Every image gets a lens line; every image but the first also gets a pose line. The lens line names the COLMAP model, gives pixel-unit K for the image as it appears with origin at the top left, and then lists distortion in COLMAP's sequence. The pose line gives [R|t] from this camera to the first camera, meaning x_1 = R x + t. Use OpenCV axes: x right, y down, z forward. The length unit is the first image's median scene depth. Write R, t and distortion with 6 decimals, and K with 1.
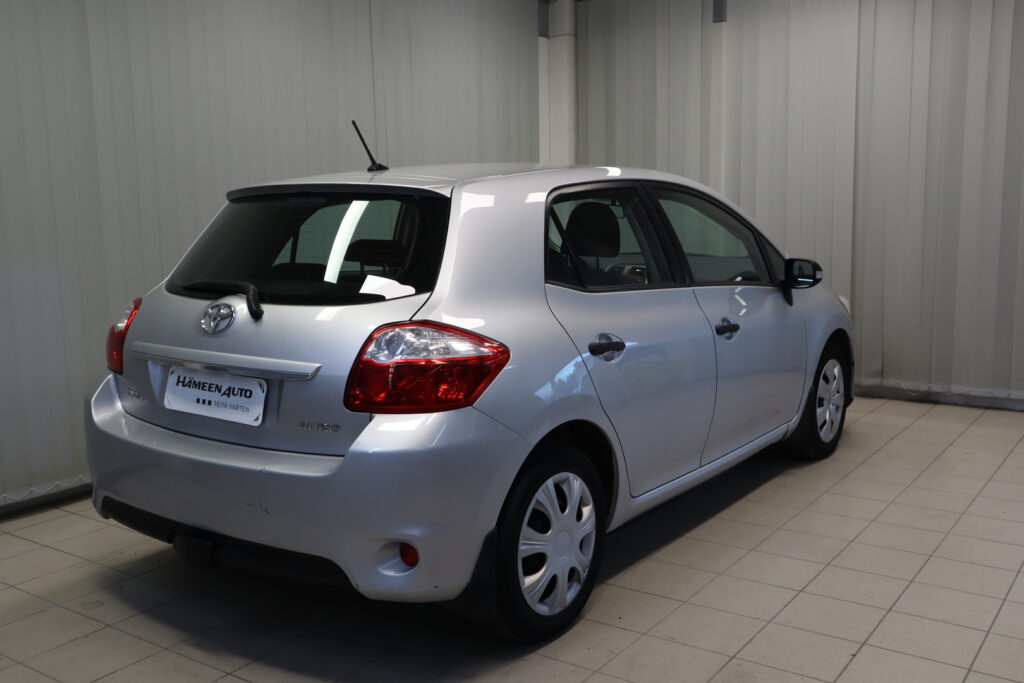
lens RADIAL K [[982.9, 0, 512.0], [0, 982.9, 341.5], [0, 0, 1]] dist [-0.001661, 0.011260]
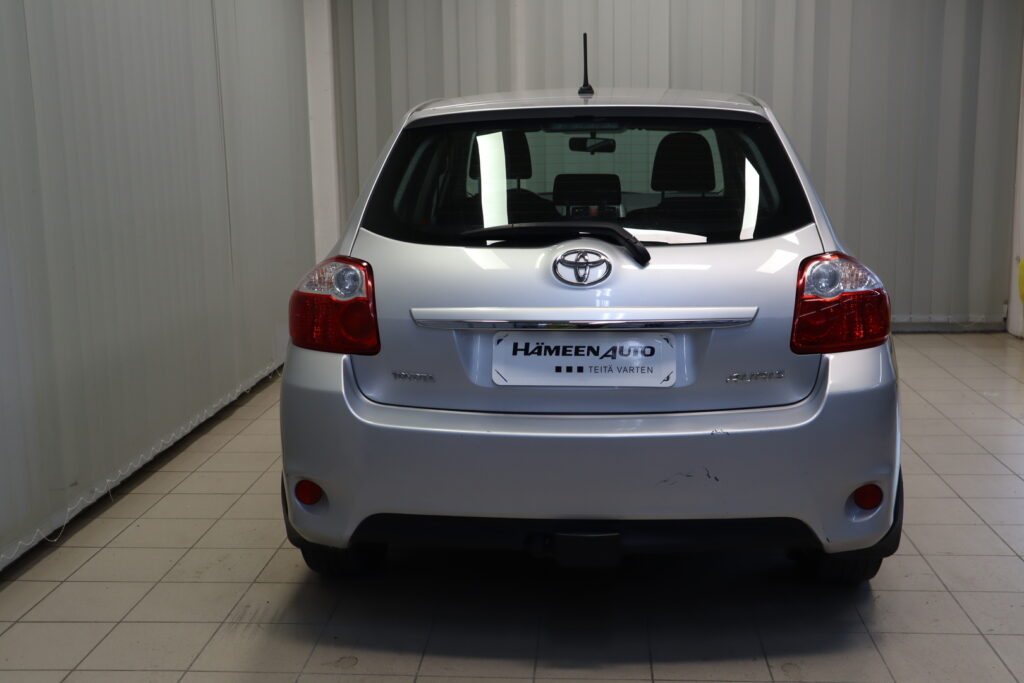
lens RADIAL K [[1228.0, 0, 512.0], [0, 1228.0, 341.5], [0, 0, 1]] dist [-0.015470, -0.013296]
pose [[0.854098, -0.083217, 0.513412, -0.857638], [0.076167, 0.996487, 0.034807, -0.001383], [-0.514505, 0.009377, 0.857436, 0.138162]]
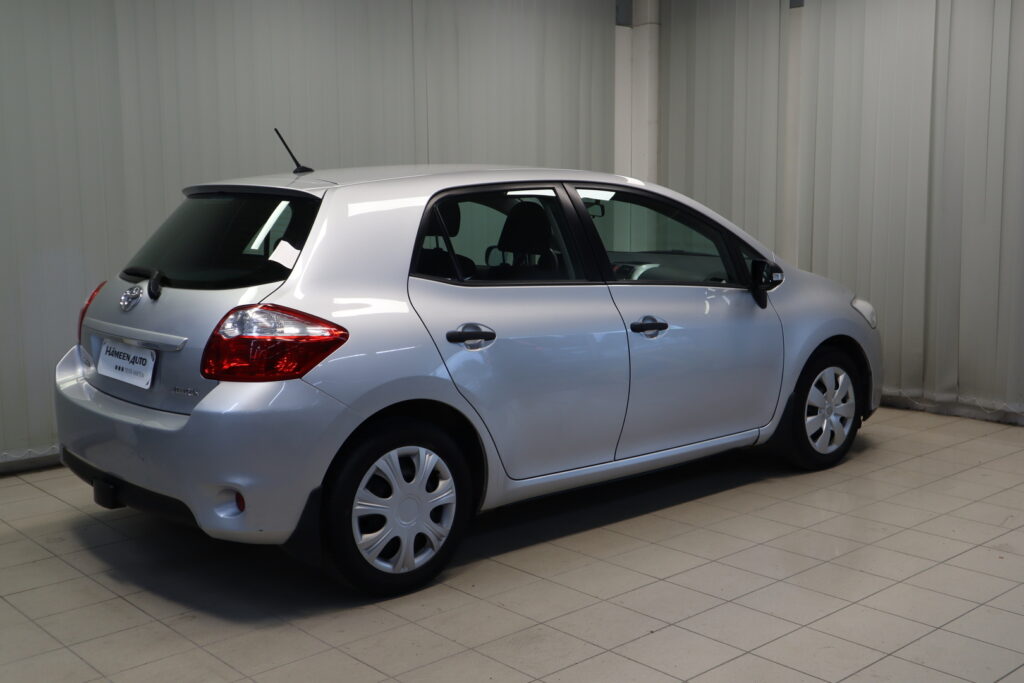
lens RADIAL K [[1113.7, 0, 511.7], [0, 1113.7, 328.1], [0, 0, 1]] dist [0.003240, -0.013596]
pose [[0.975330, 0.034299, -0.218072, 0.429040], [-0.038288, 0.999167, -0.014091, 0.013307], [0.217407, 0.022093, 0.975831, -0.206256]]
